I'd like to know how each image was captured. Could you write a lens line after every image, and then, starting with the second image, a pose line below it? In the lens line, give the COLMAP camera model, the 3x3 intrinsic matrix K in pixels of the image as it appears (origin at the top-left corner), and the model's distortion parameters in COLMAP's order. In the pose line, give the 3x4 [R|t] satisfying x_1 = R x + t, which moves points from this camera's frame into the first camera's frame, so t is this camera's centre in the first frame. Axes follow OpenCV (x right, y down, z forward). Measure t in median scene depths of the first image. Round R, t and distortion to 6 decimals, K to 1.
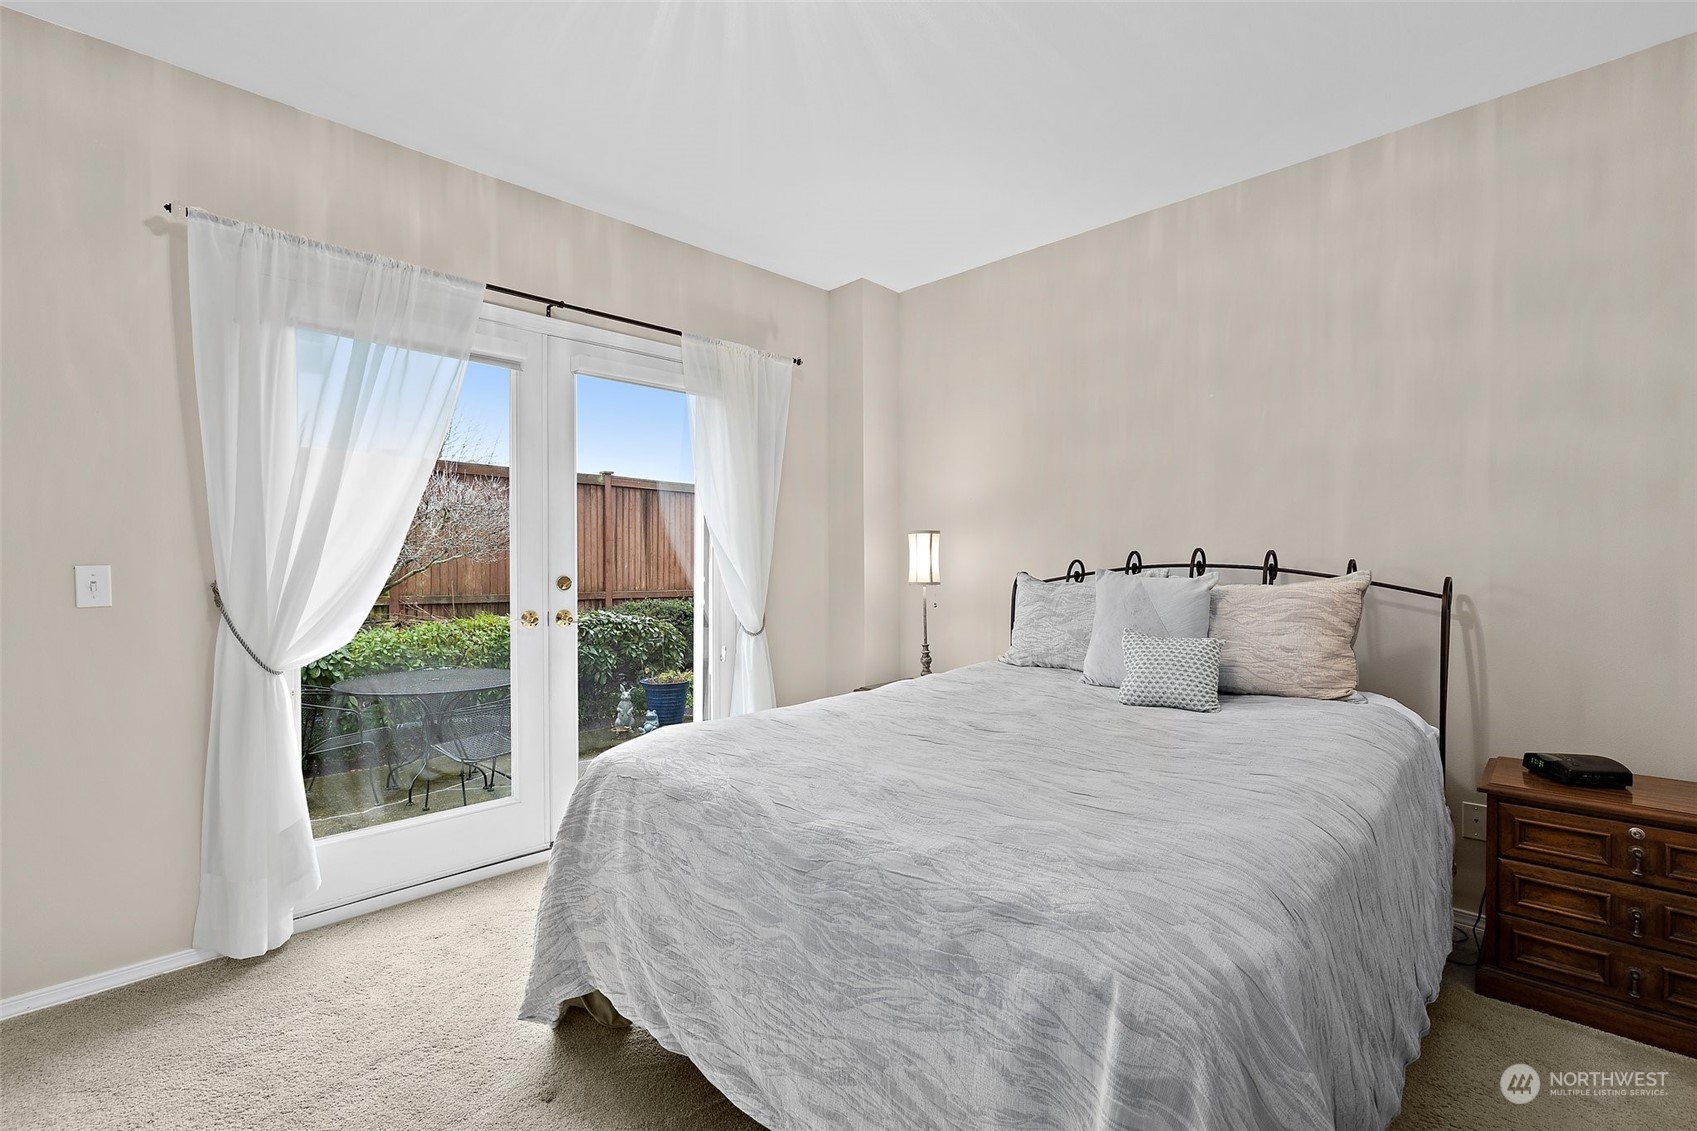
lens RADIAL K [[762.3, 0, 848.5], [0, 762.3, 565.5], [0, 0, 1]] dist [-0.002585, -0.000174]
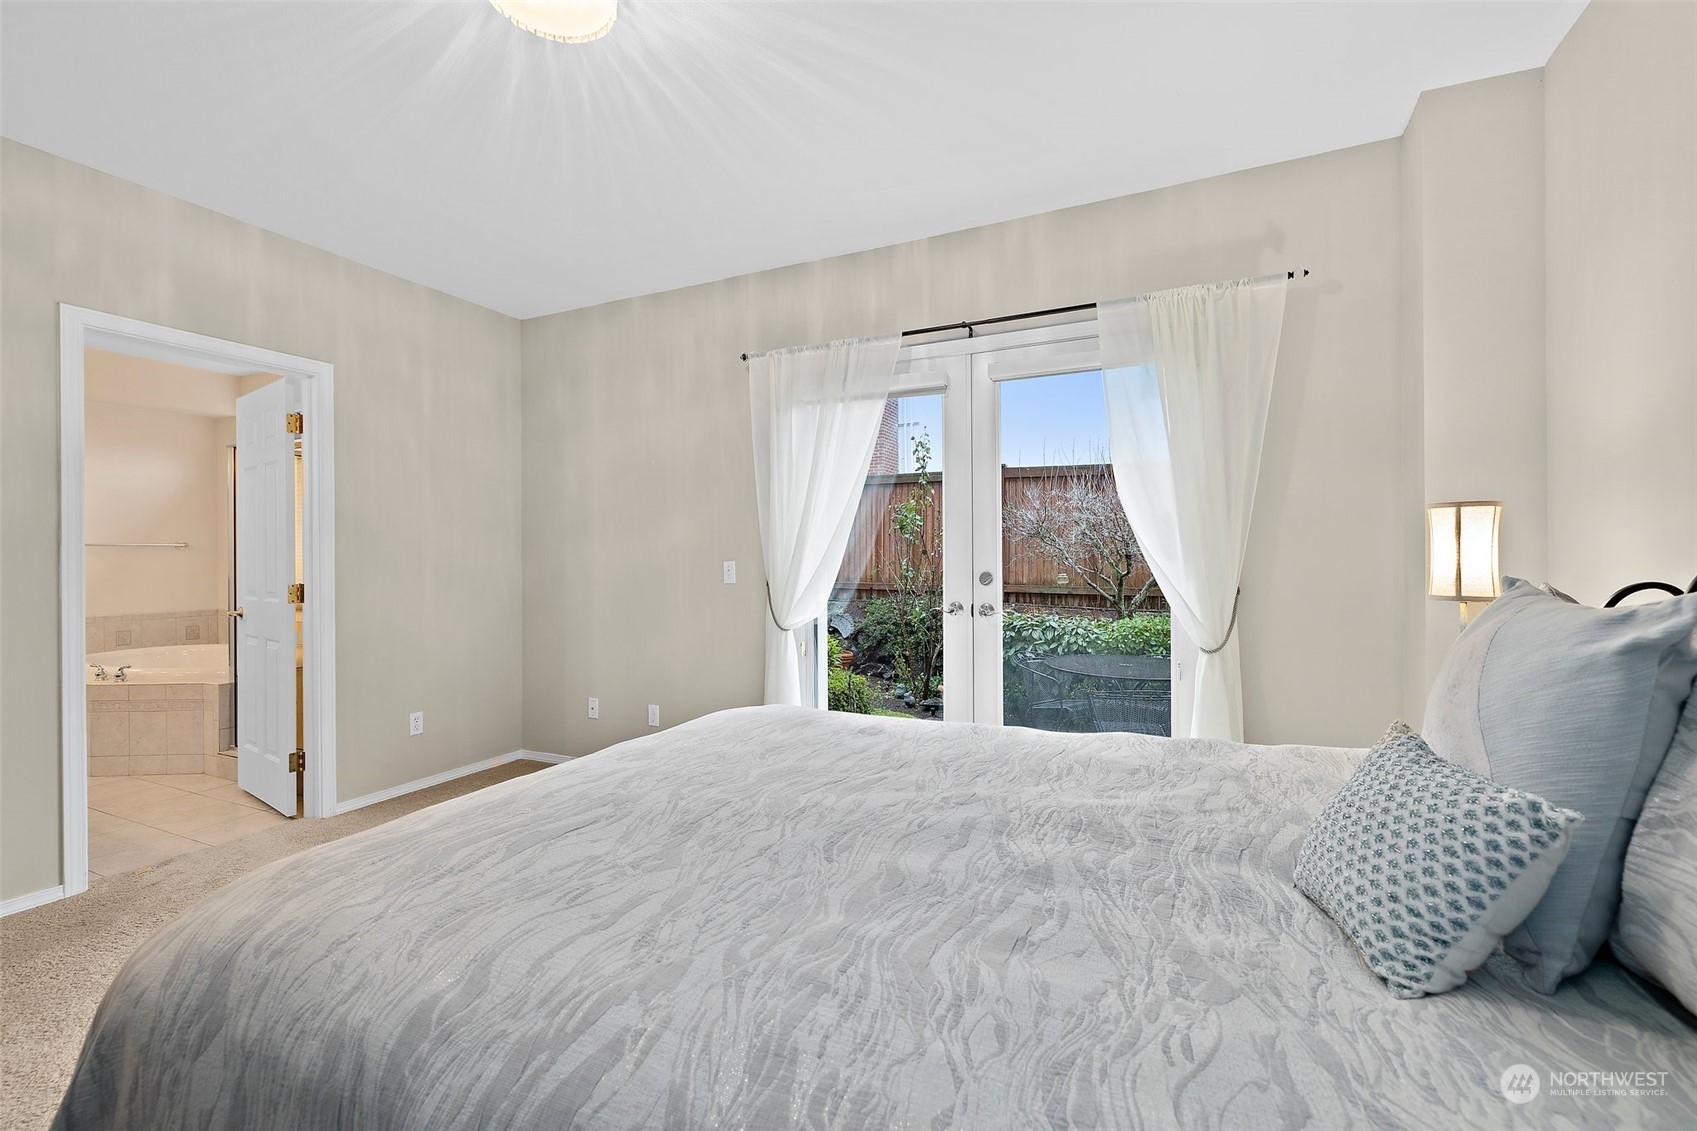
lens RADIAL K [[717.3, 0, 849.1], [0, 717.3, 559.6], [0, 0, 1]] dist [-0.000776, -0.000297]
pose [[0.327437, 0.001556, -0.944872, 0.539833], [-0.002452, 0.999997, 0.000797, -0.004093], [0.944870, 0.002056, 0.327440, 0.498532]]
